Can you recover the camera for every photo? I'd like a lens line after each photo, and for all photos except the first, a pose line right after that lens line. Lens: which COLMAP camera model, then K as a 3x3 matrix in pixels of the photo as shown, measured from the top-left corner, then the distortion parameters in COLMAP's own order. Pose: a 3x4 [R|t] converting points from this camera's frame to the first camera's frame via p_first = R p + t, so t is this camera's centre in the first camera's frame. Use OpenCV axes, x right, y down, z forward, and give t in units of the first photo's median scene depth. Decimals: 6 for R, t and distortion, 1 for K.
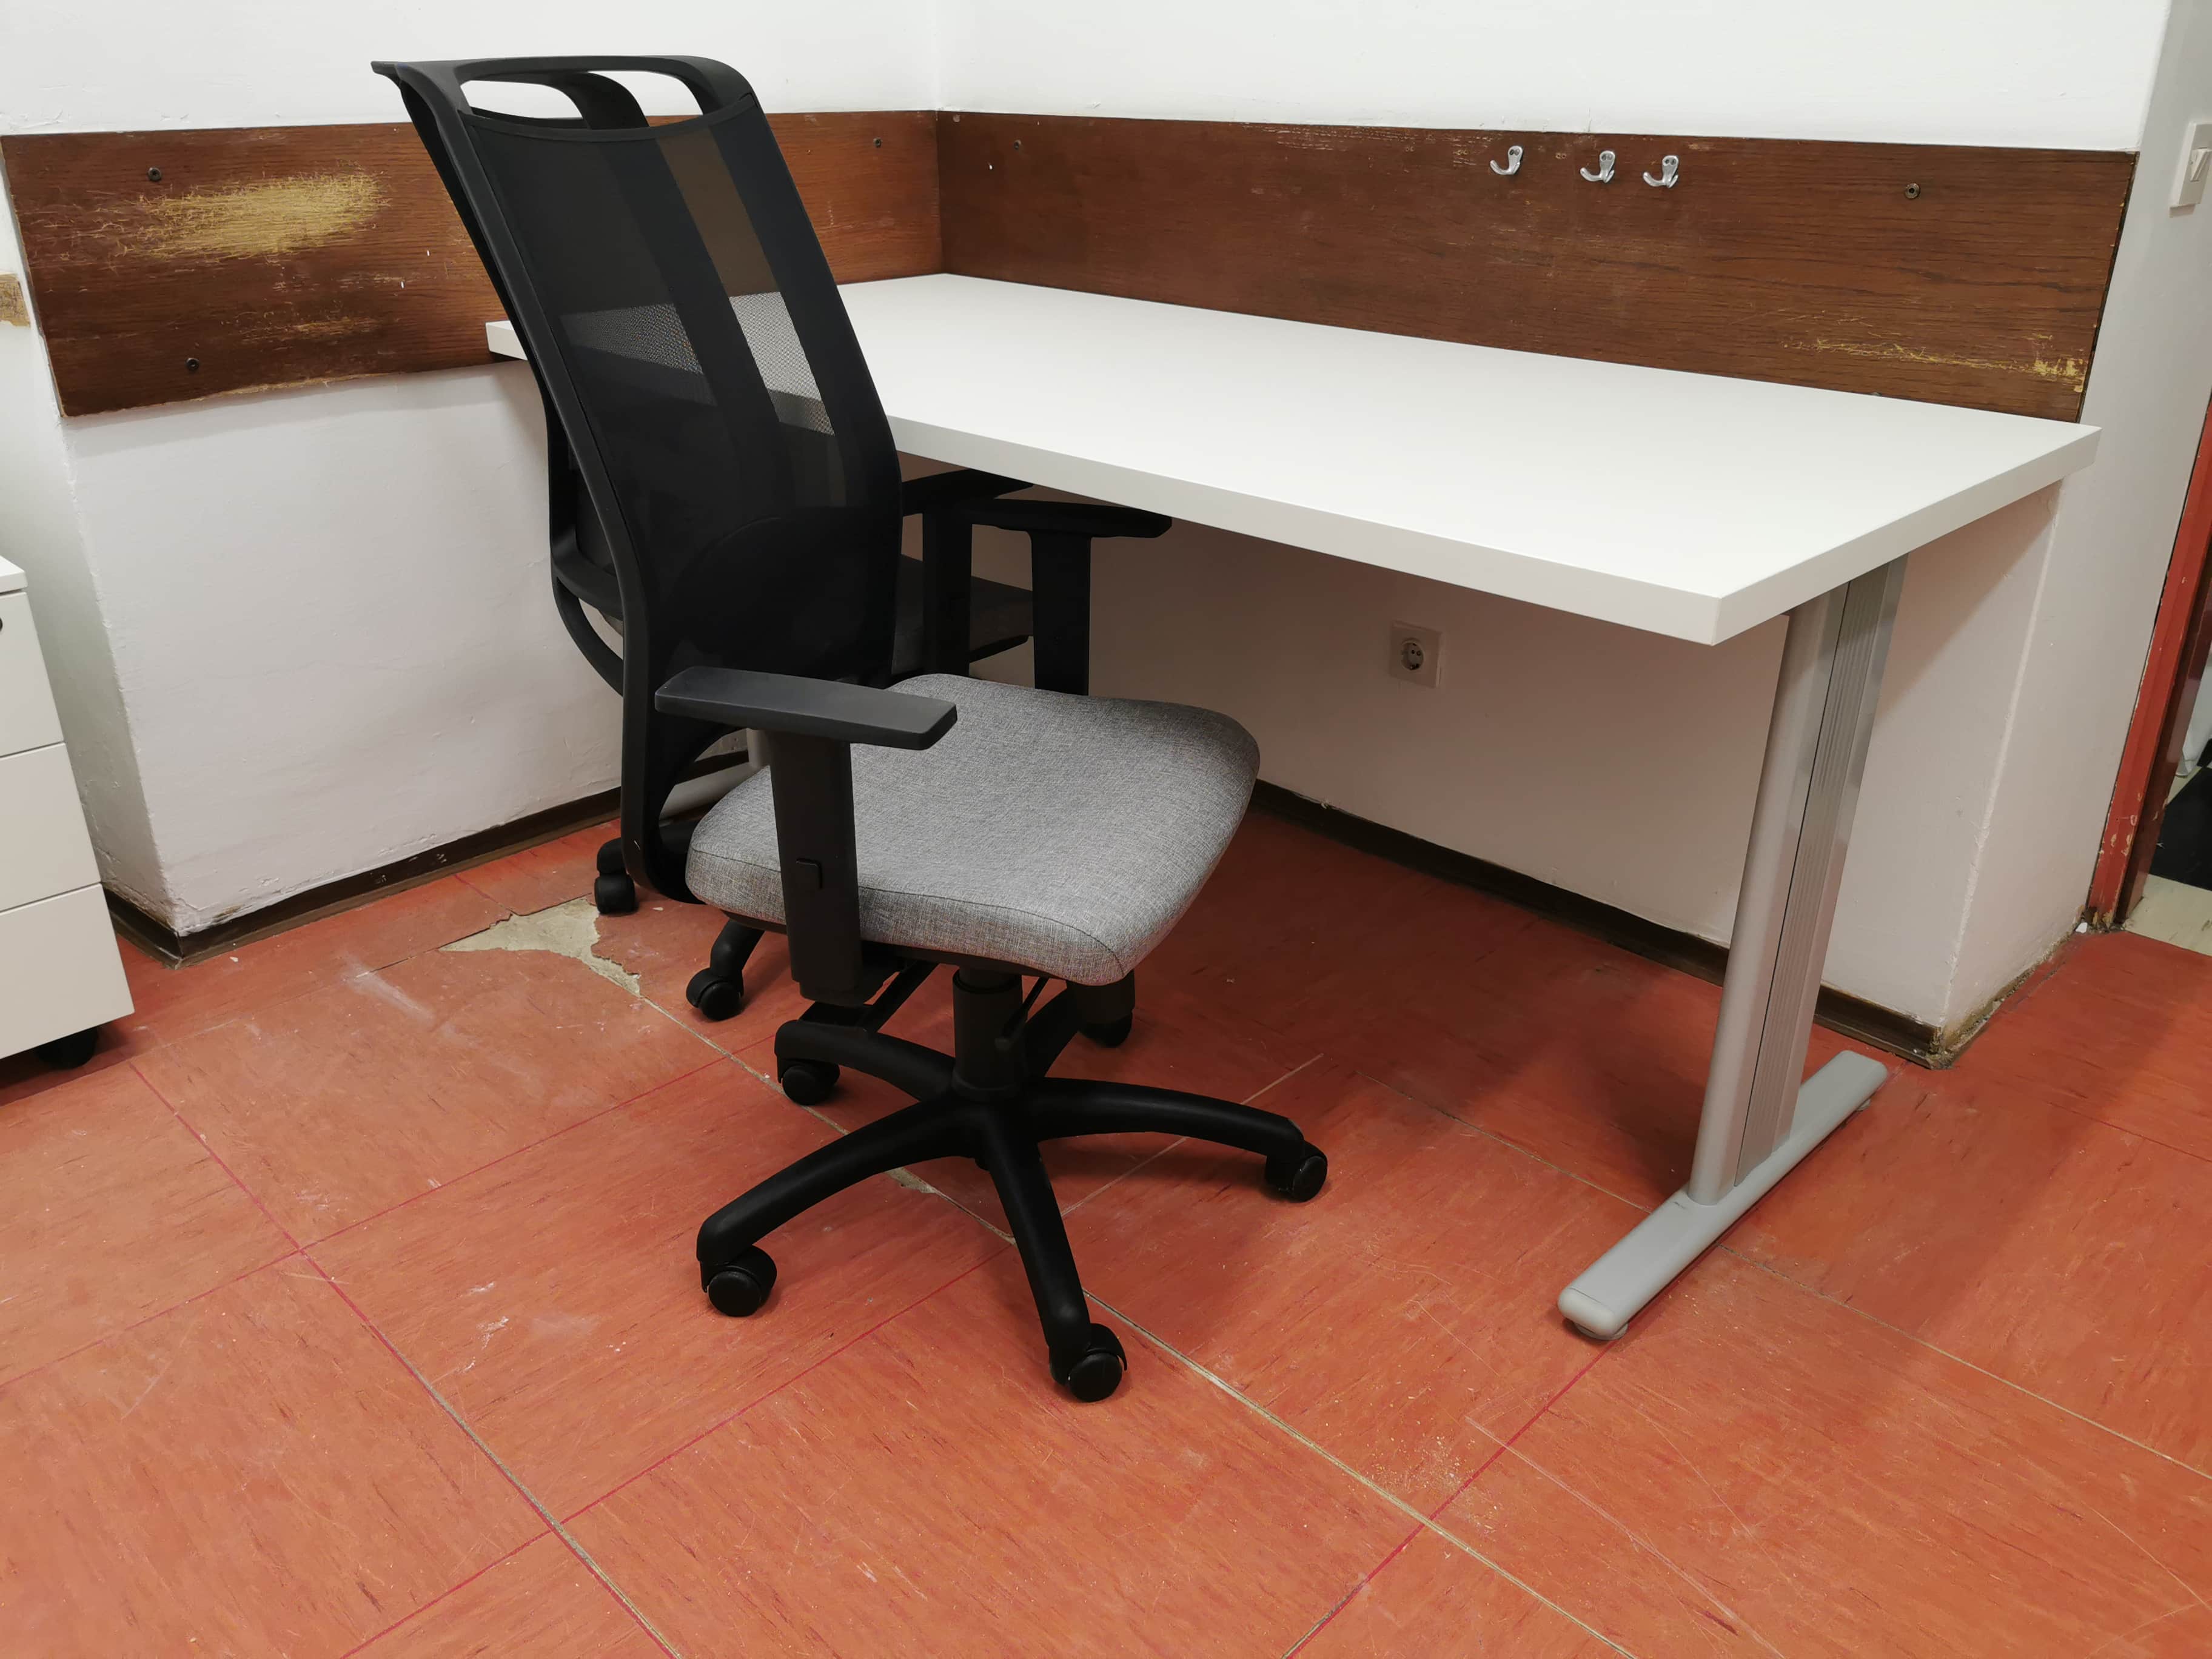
lens RADIAL K [[1716.6, 0, 1106.0], [0, 1716.6, 829.5], [0, 0, 1]] dist [0.079291, -0.122129]
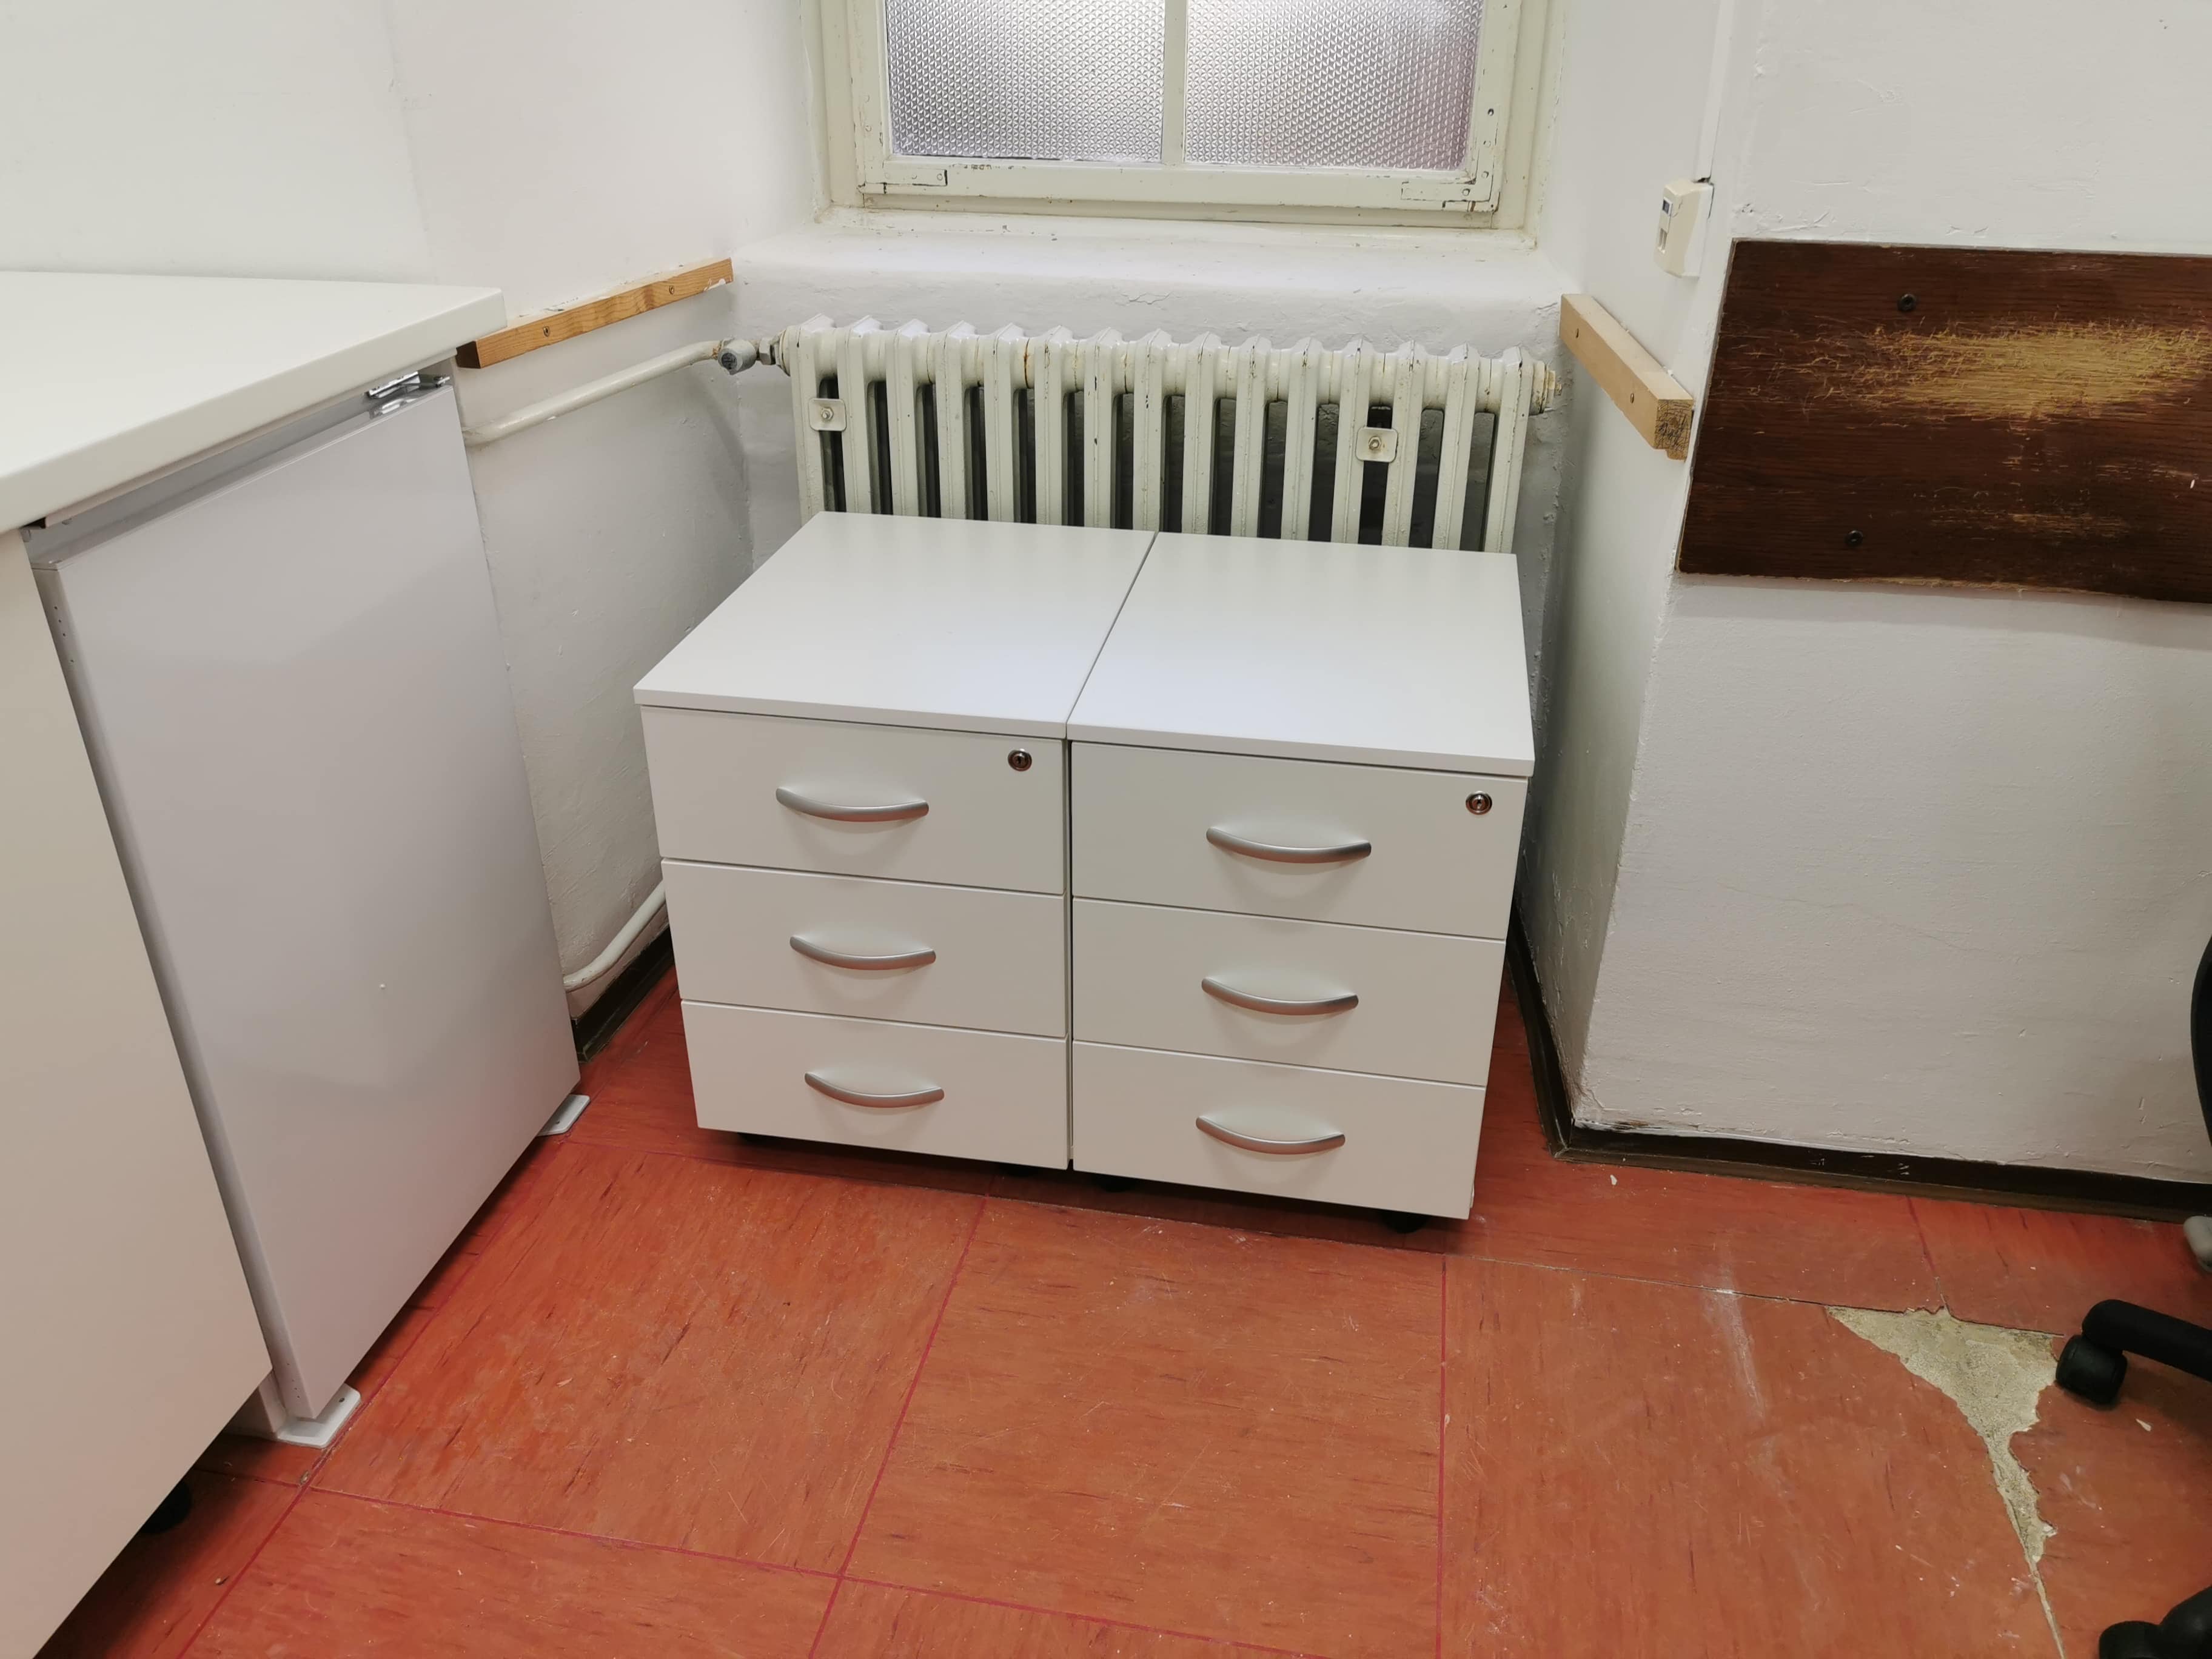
lens RADIAL K [[1688.8, 0, 1106.0], [0, 1688.8, 829.5], [0, 0, 1]] dist [0.058972, -0.095545]
pose [[0.558766, 0.389160, -0.732349, -0.105871], [-0.344582, 0.912175, 0.221808, -0.206680], [0.754350, 0.128416, 0.643790, 0.278991]]
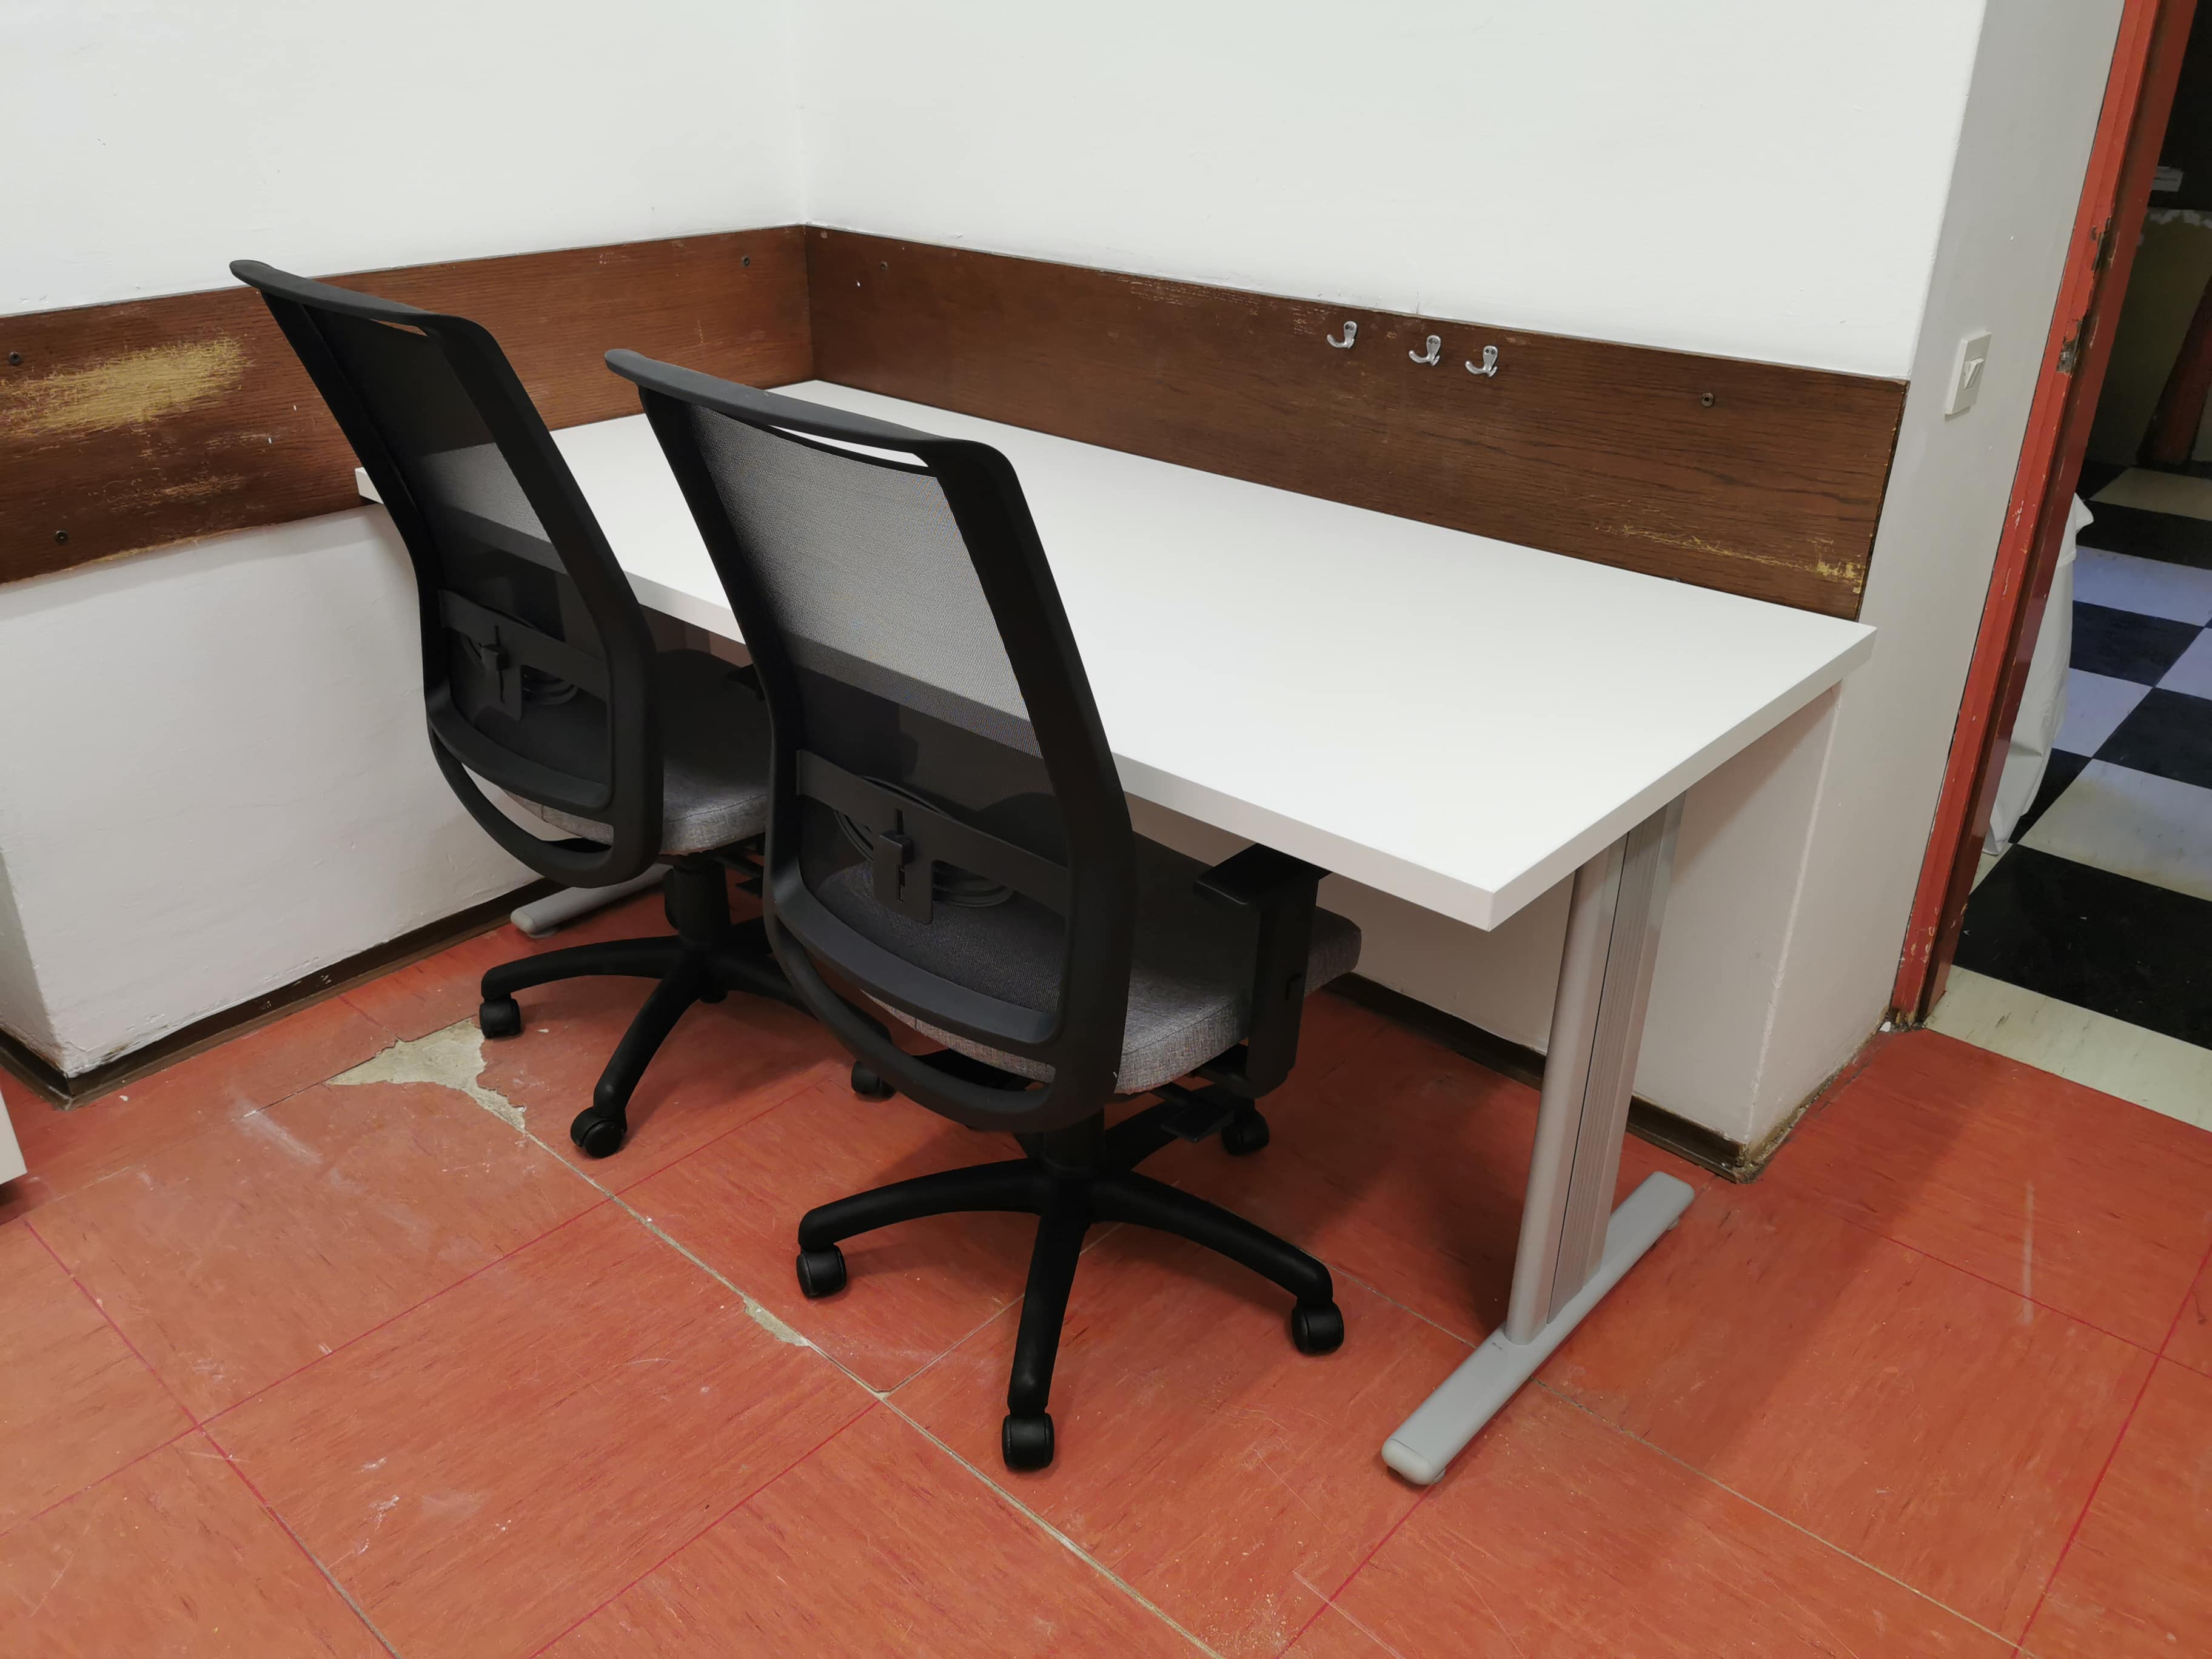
lens RADIAL K [[1716.1, 0, 1106.0], [0, 1716.1, 829.5], [0, 0, 1]] dist [0.058267, -0.090328]
pose [[0.998662, -0.015284, 0.049406, 0.032365], [0.013341, 0.999134, 0.039417, -0.130828], [-0.049965, -0.038706, 0.998001, -0.047761]]
